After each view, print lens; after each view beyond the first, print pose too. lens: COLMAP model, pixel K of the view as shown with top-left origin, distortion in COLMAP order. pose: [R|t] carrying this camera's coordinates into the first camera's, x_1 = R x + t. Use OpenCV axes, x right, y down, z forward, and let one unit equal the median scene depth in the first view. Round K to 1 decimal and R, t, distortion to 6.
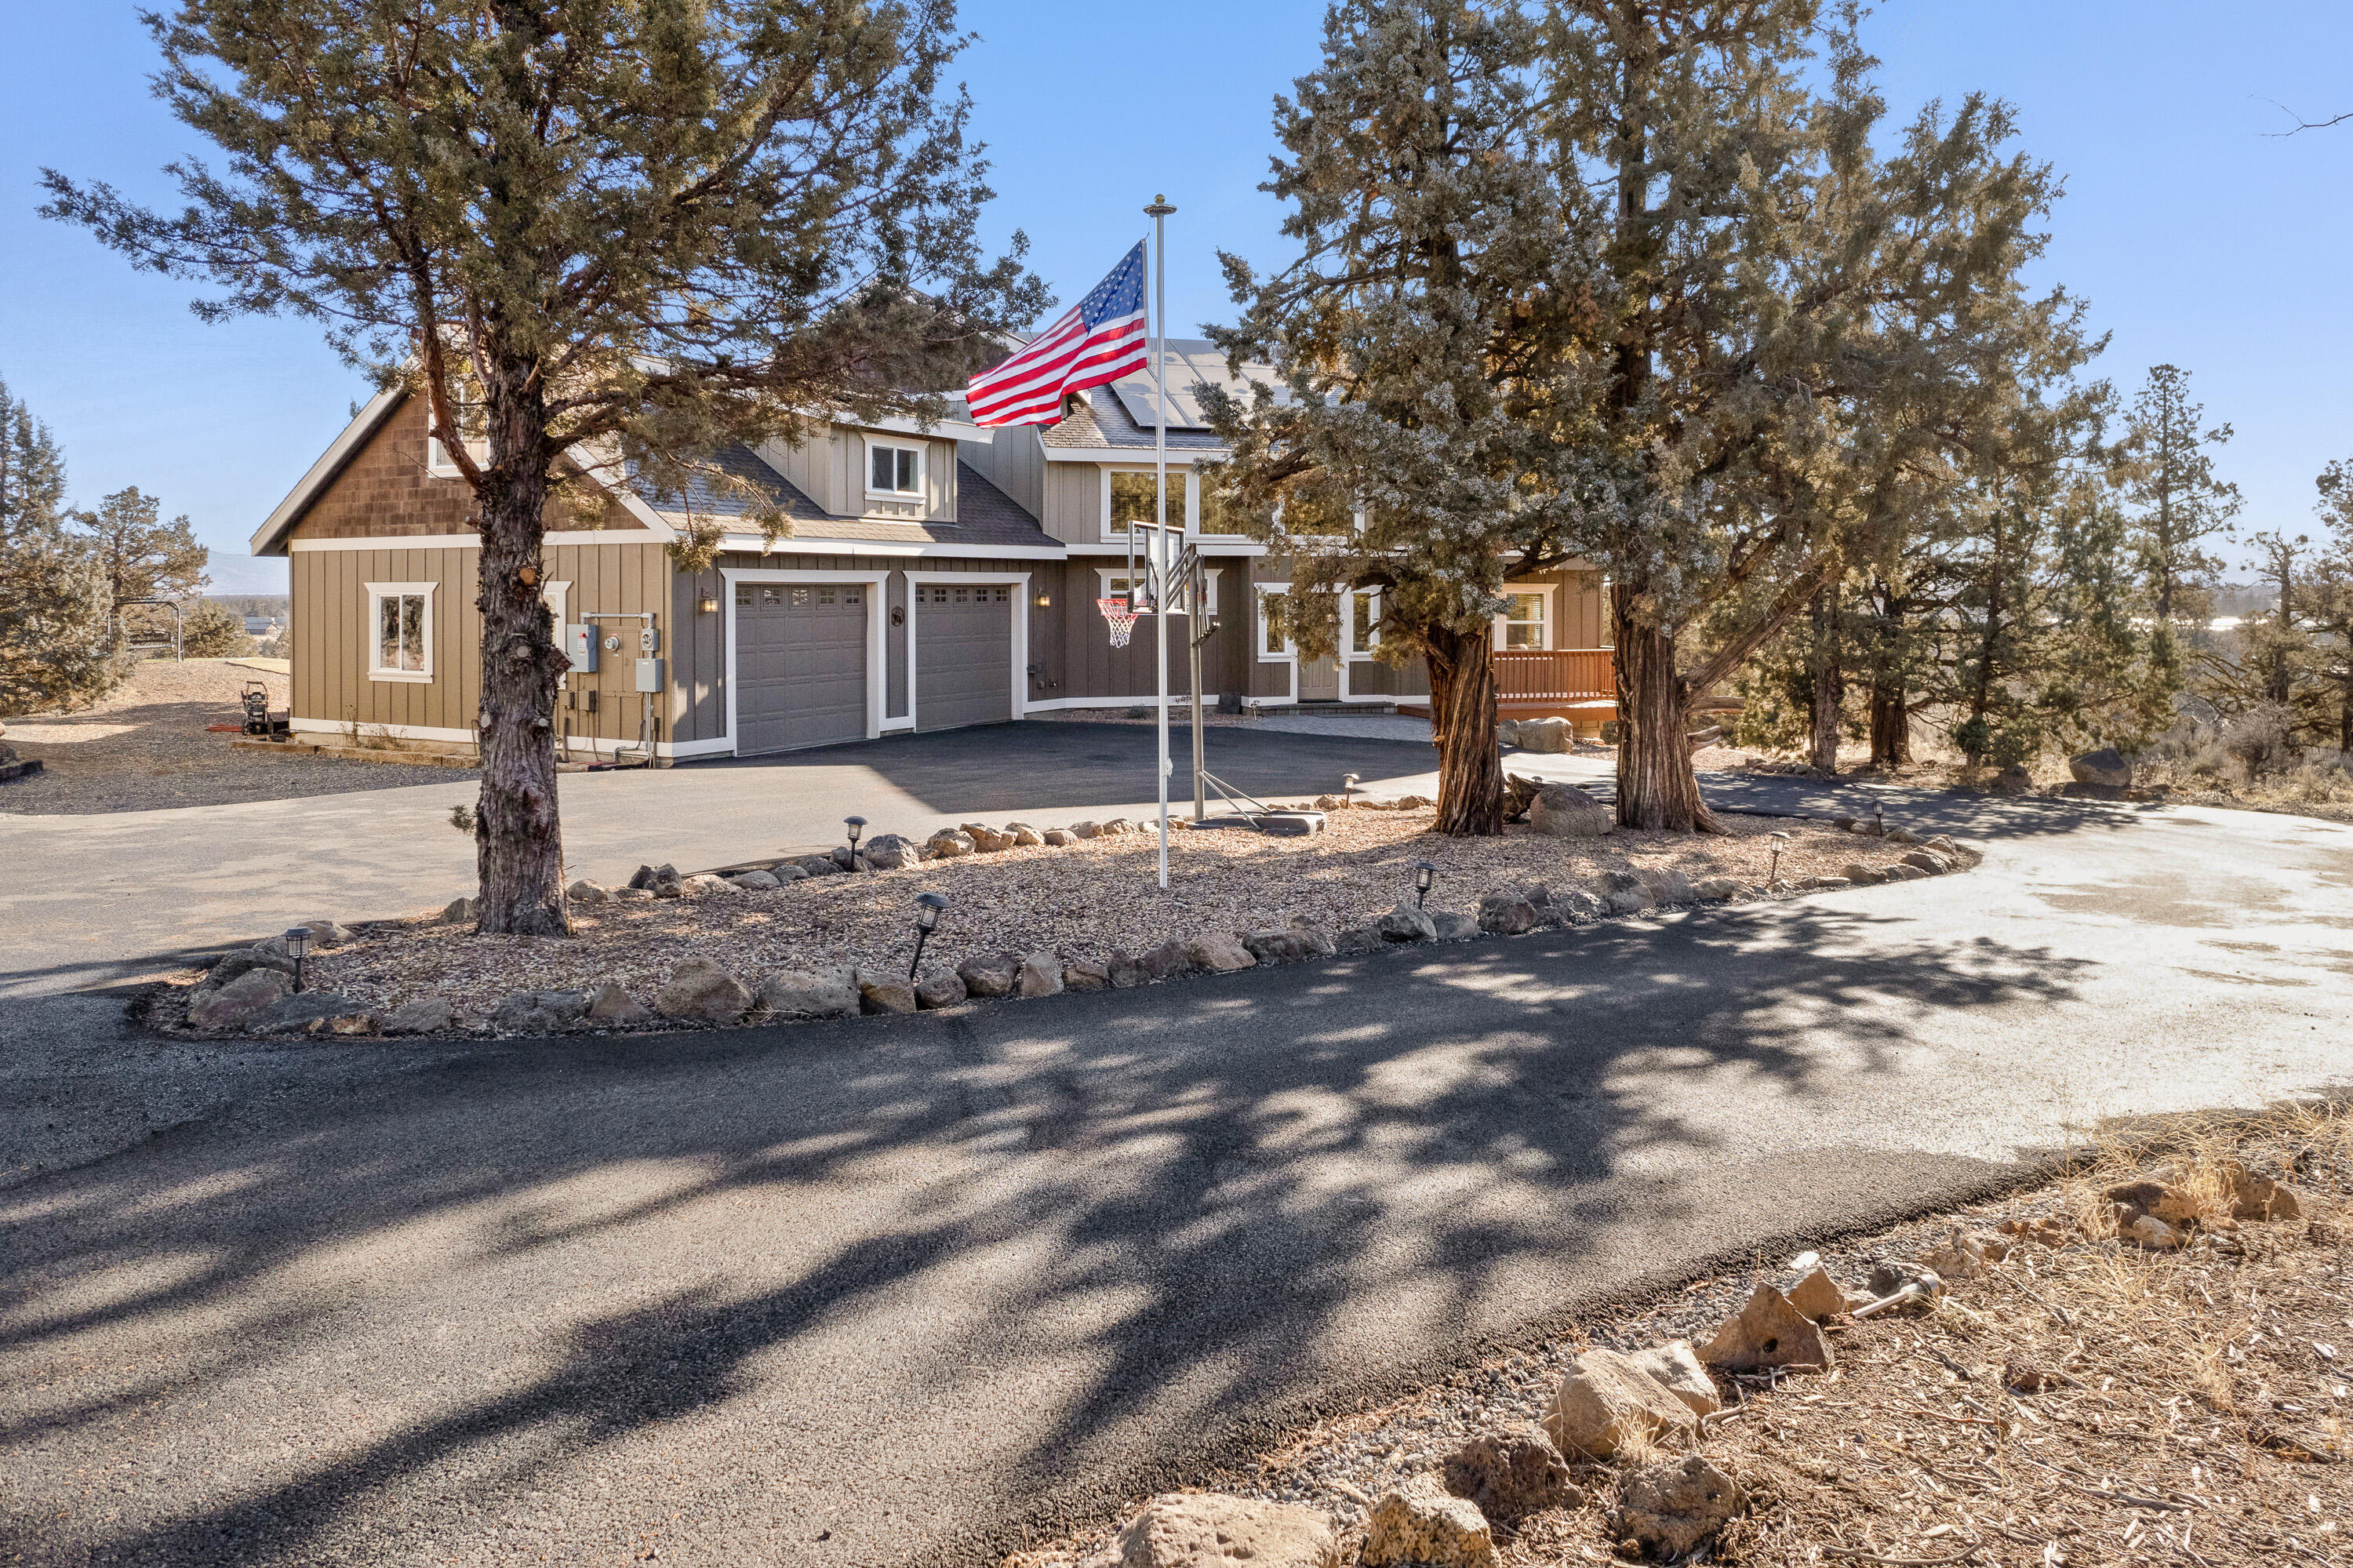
lens RADIAL K [[1535.7, 0, 1178.1], [0, 1535.7, 681.8], [0, 0, 1]] dist [-0.002778, -0.108506]
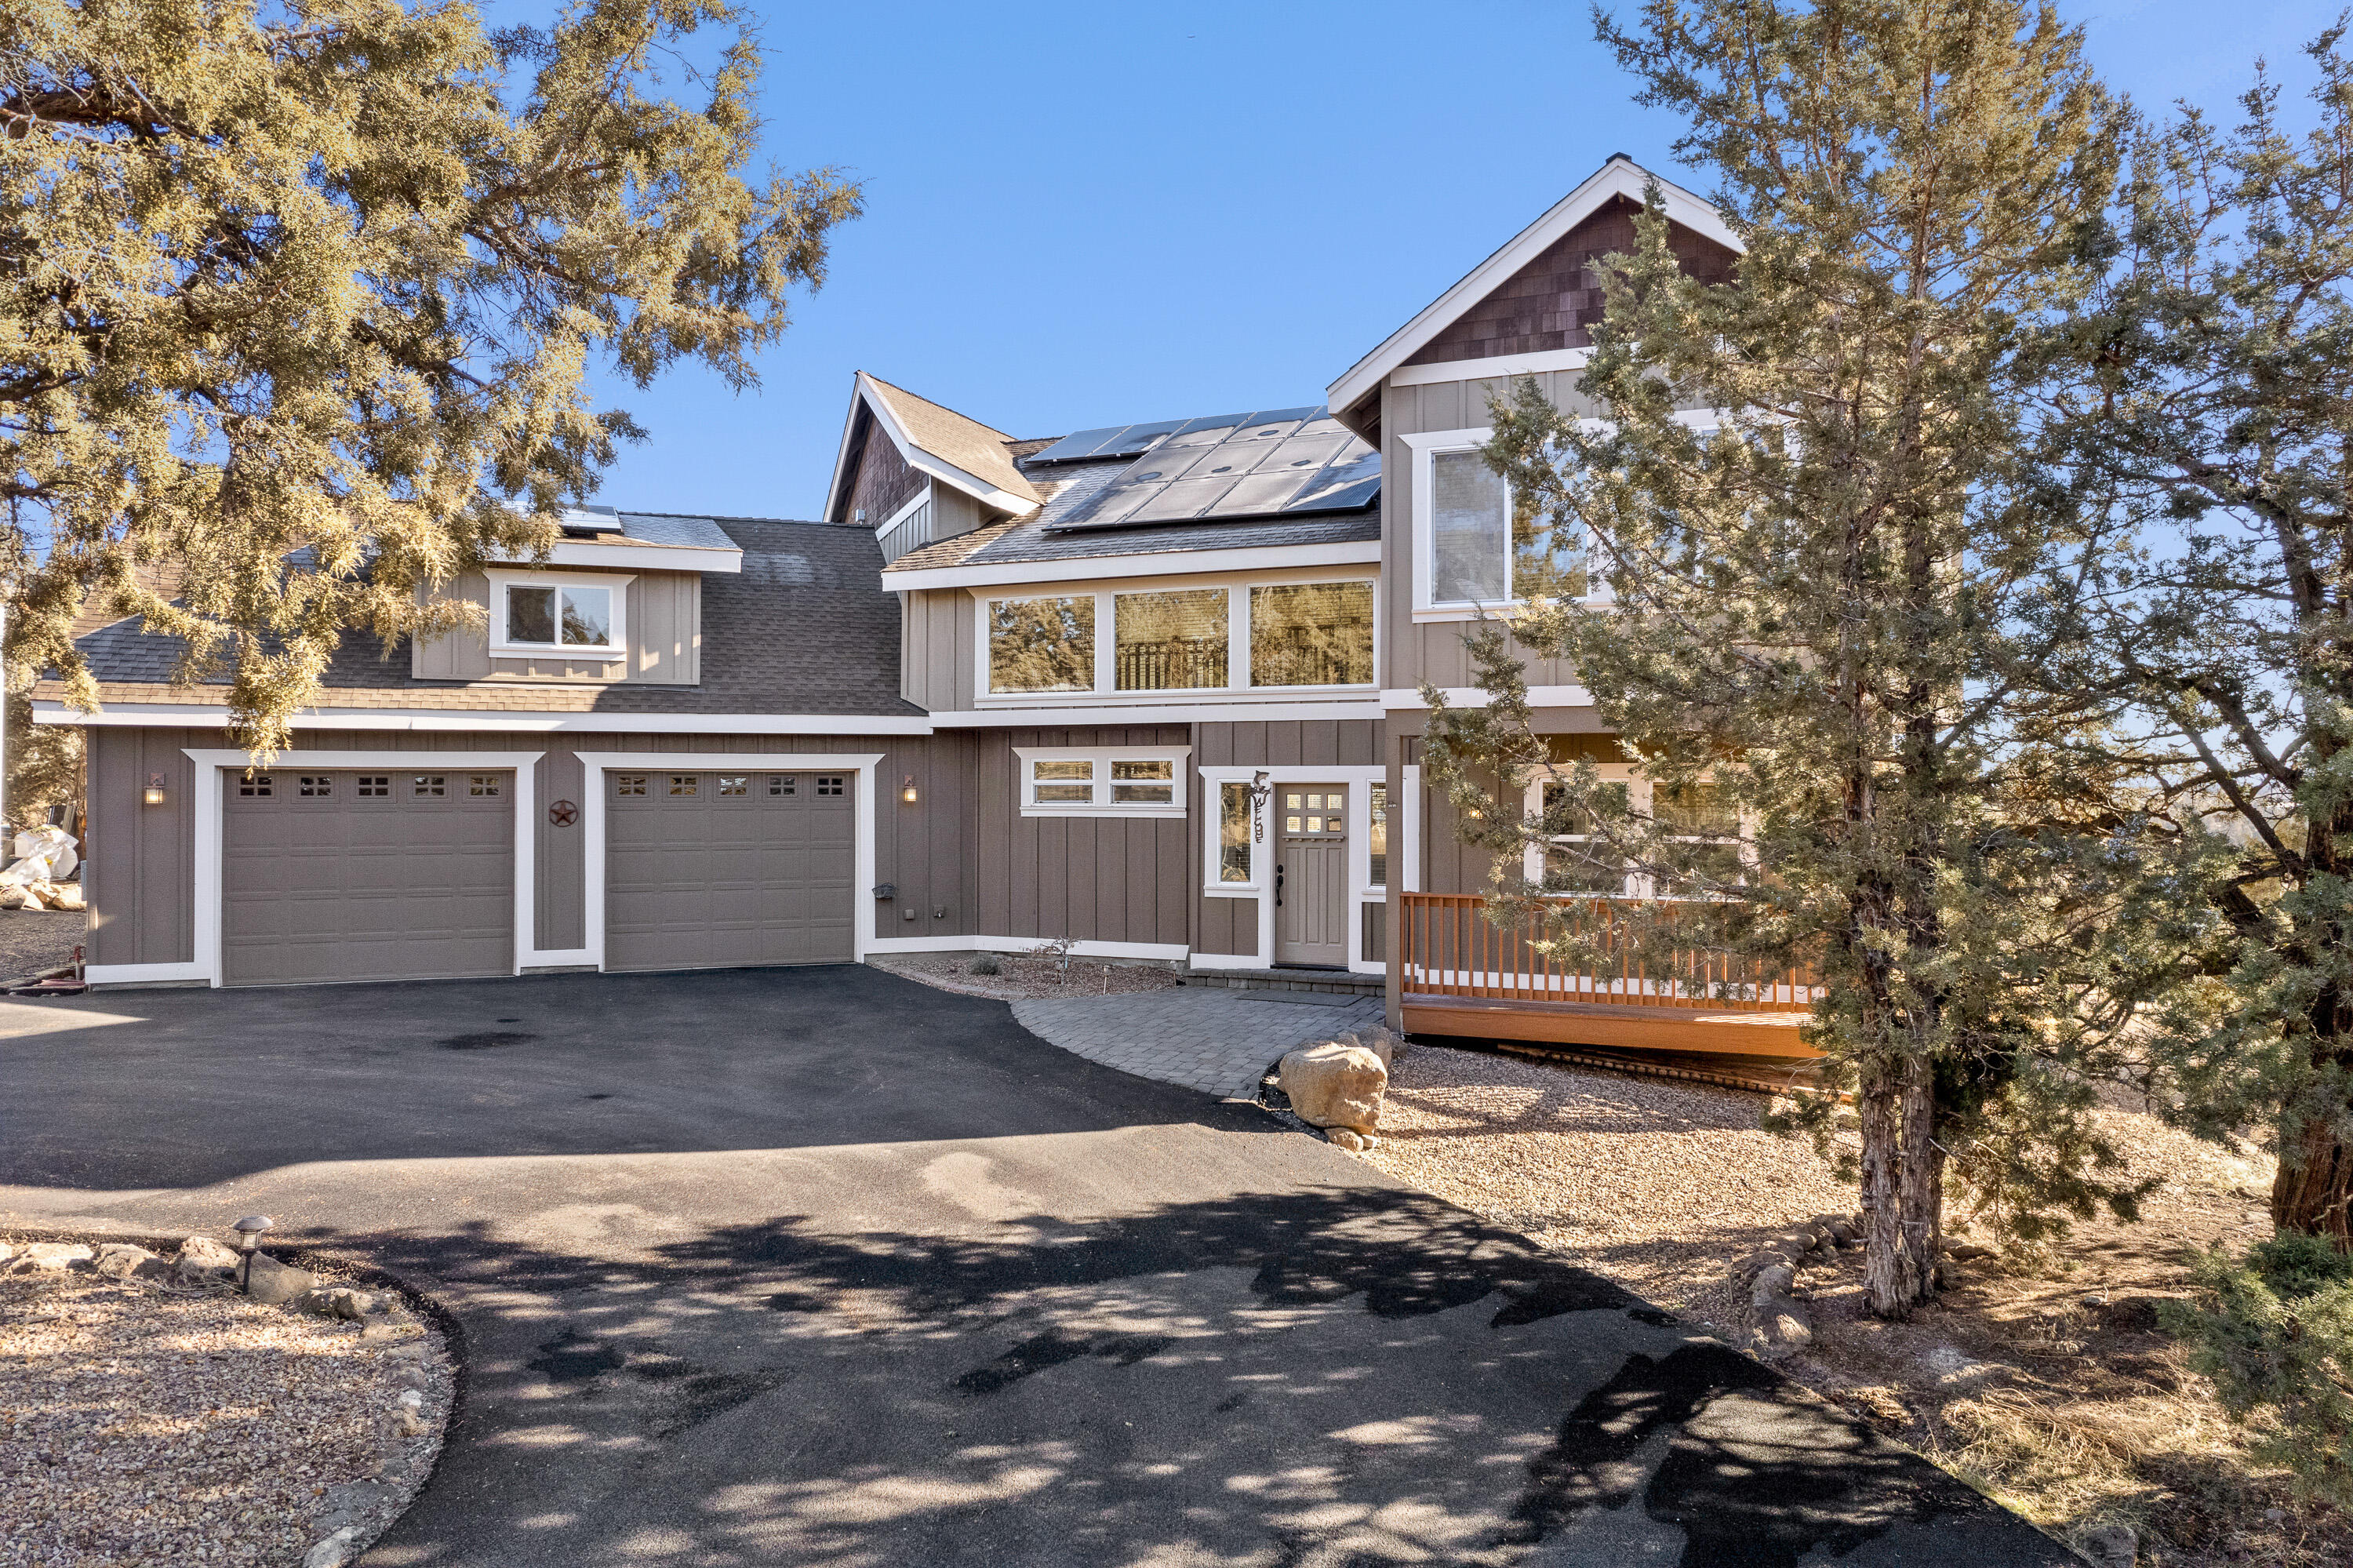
lens RADIAL K [[1504.8, 0, 1178.1], [0, 1504.8, 778.7], [0, 0, 1]] dist [-0.075696, 0.067807]
pose [[0.772242, 0.000271, -0.635328, 0.445362], [-0.039076, 0.998127, -0.047071, -0.032830], [0.634126, 0.061176, 0.770806, 0.561448]]
